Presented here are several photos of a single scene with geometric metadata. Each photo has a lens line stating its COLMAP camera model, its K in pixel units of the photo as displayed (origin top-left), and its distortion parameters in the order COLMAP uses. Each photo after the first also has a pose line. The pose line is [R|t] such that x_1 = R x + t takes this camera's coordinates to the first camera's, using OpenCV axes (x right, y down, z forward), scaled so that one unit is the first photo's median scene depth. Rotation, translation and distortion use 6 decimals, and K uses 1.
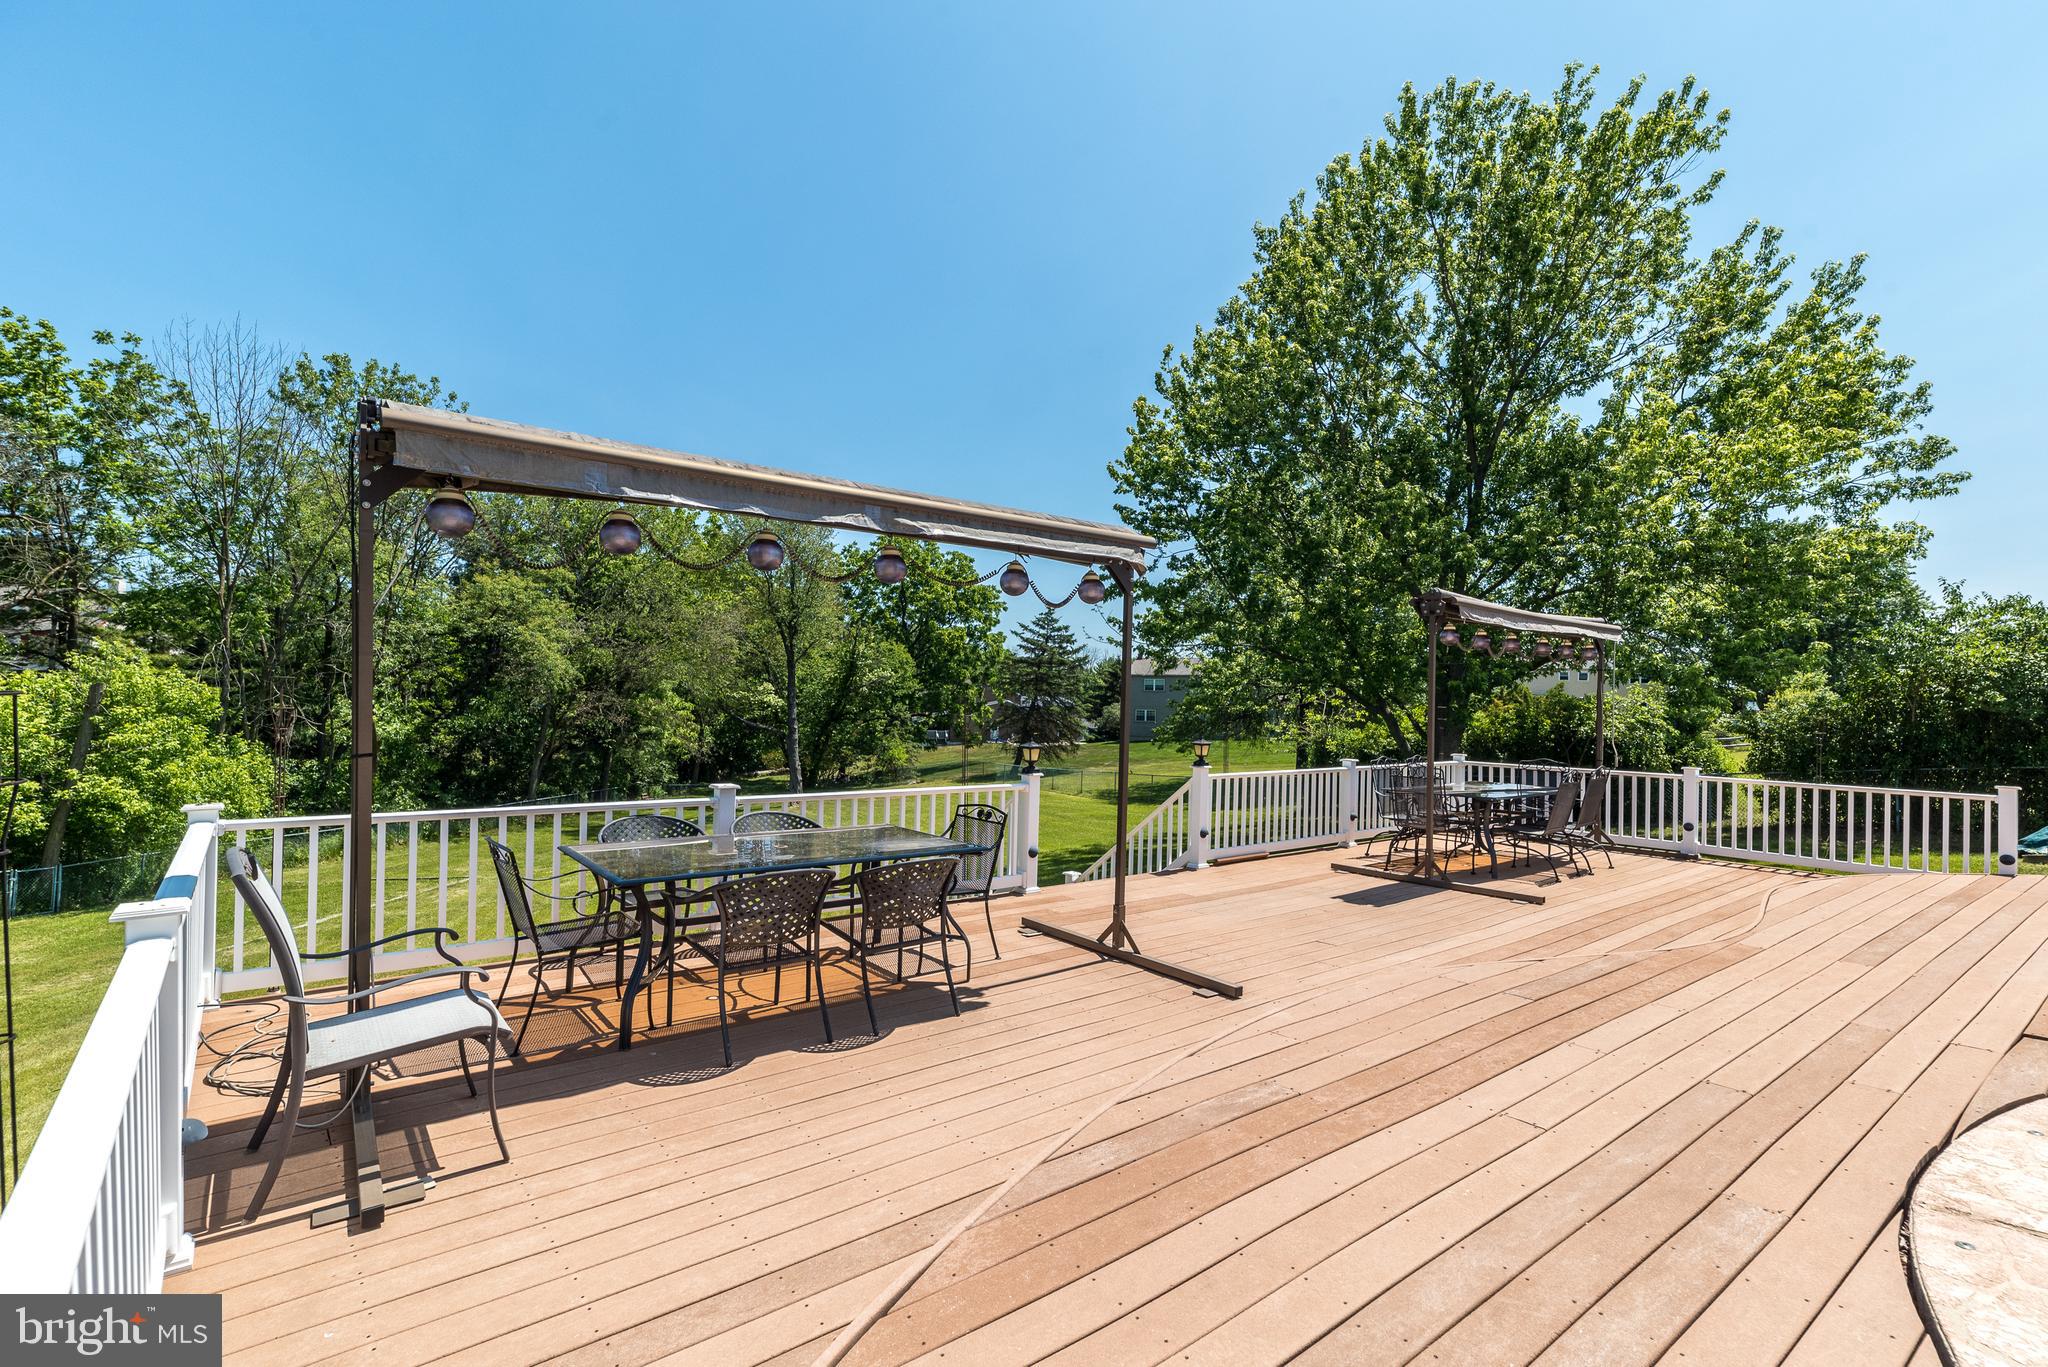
lens RADIAL K [[892.6, 0, 1088.9], [0, 892.6, 694.1], [0, 0, 1]] dist [0.008558, -0.000347]
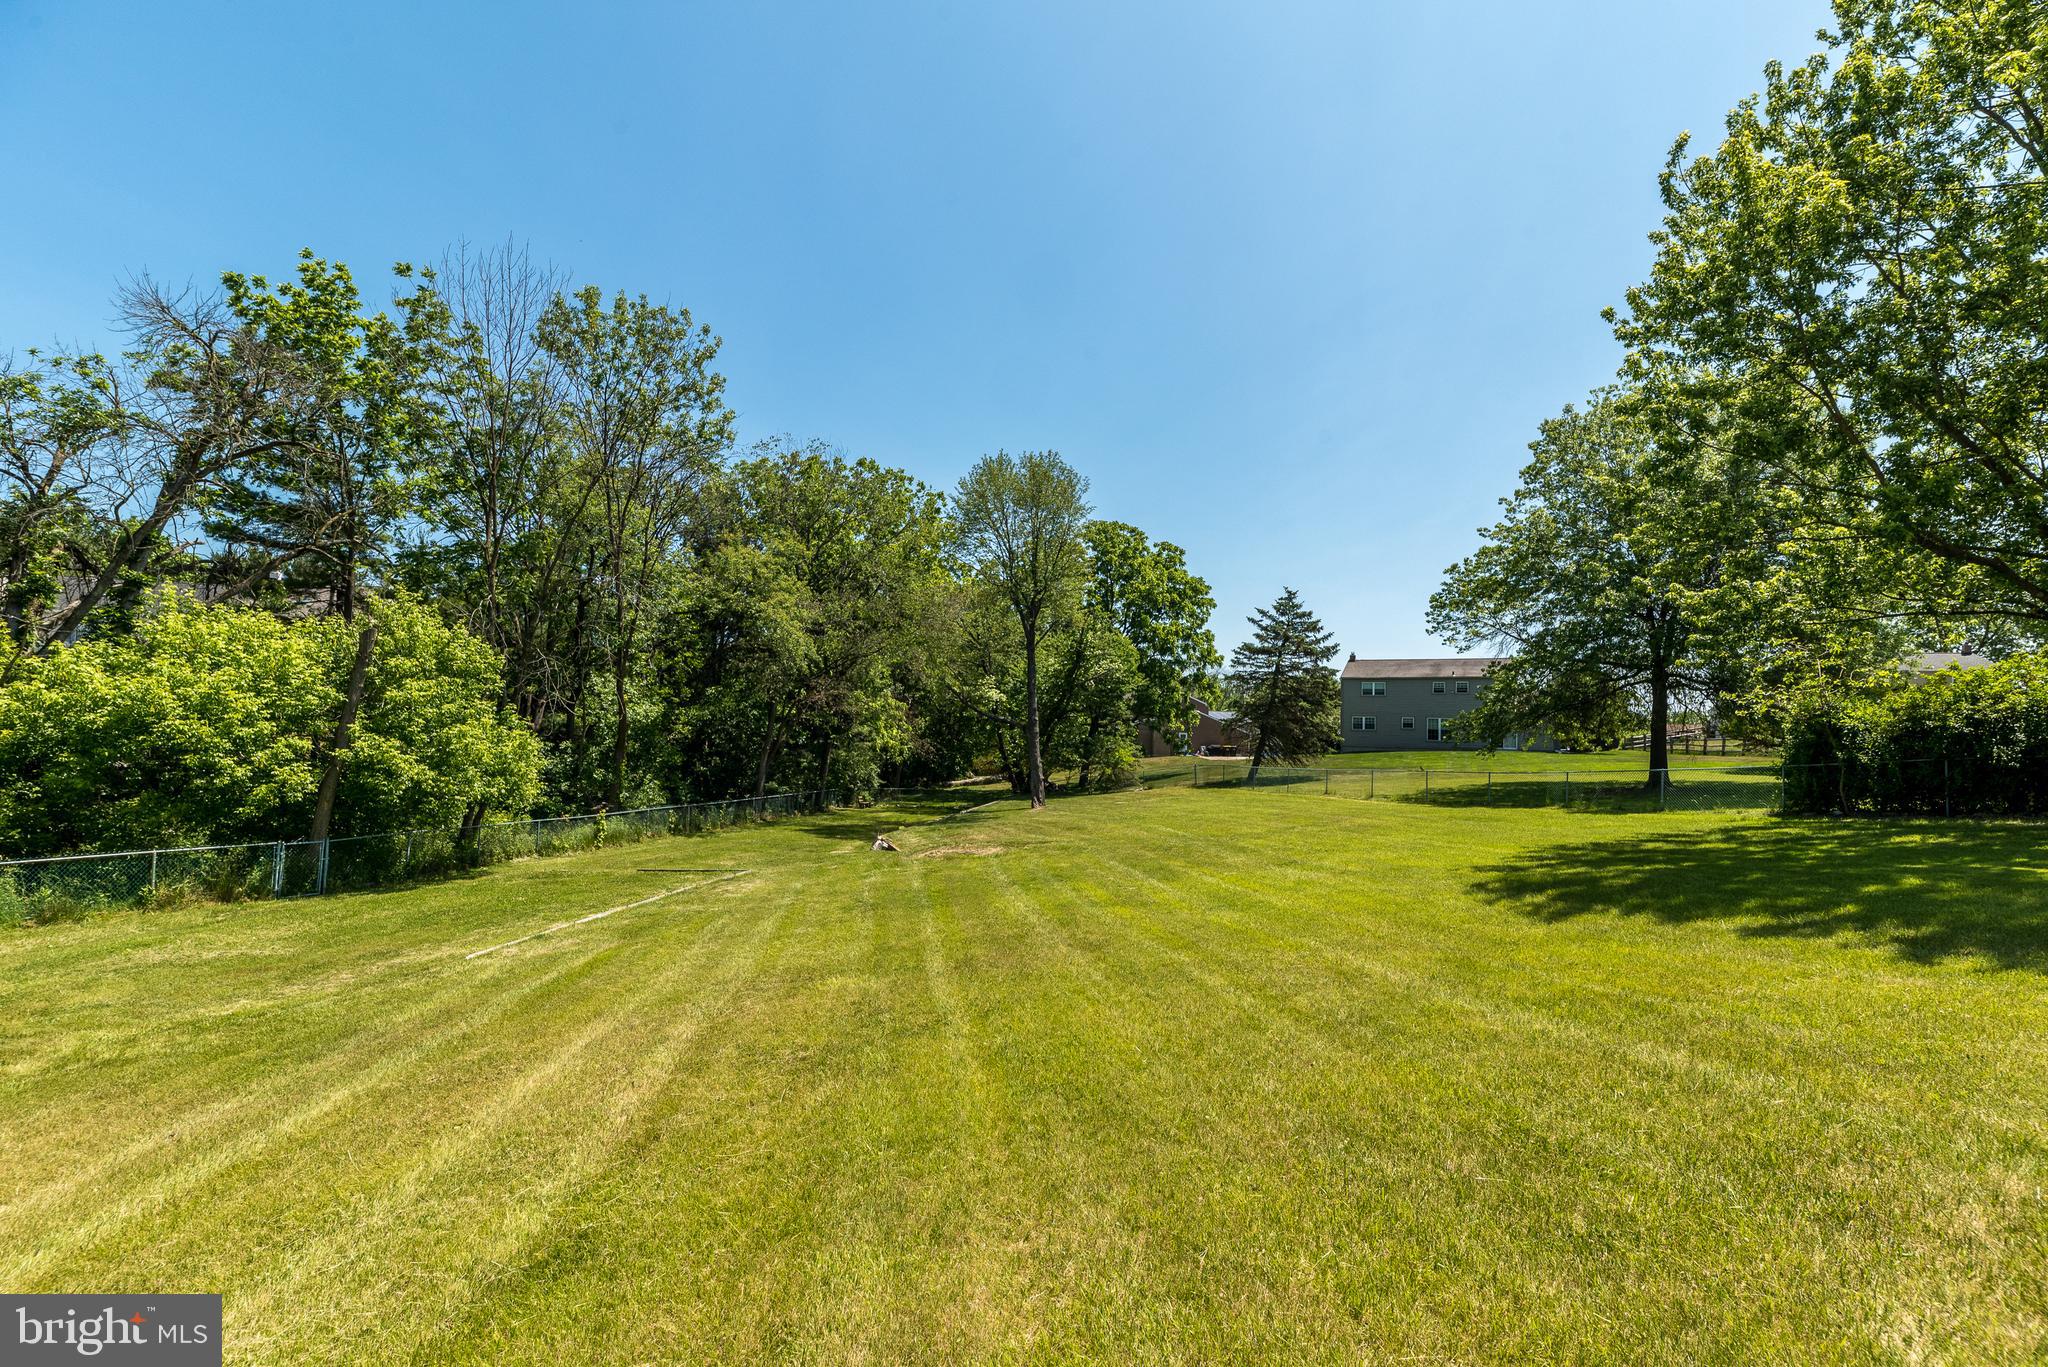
lens RADIAL K [[892.6, 0, 1062.6], [0, 892.6, 702.1], [0, 0, 1]] dist [0.008558, -0.000347]
pose [[0.985348, -0.006090, -0.170445, -0.128297], [0.002674, 0.999791, -0.020266, 0.031951], [0.170532, 0.019513, 0.985159, 0.112383]]
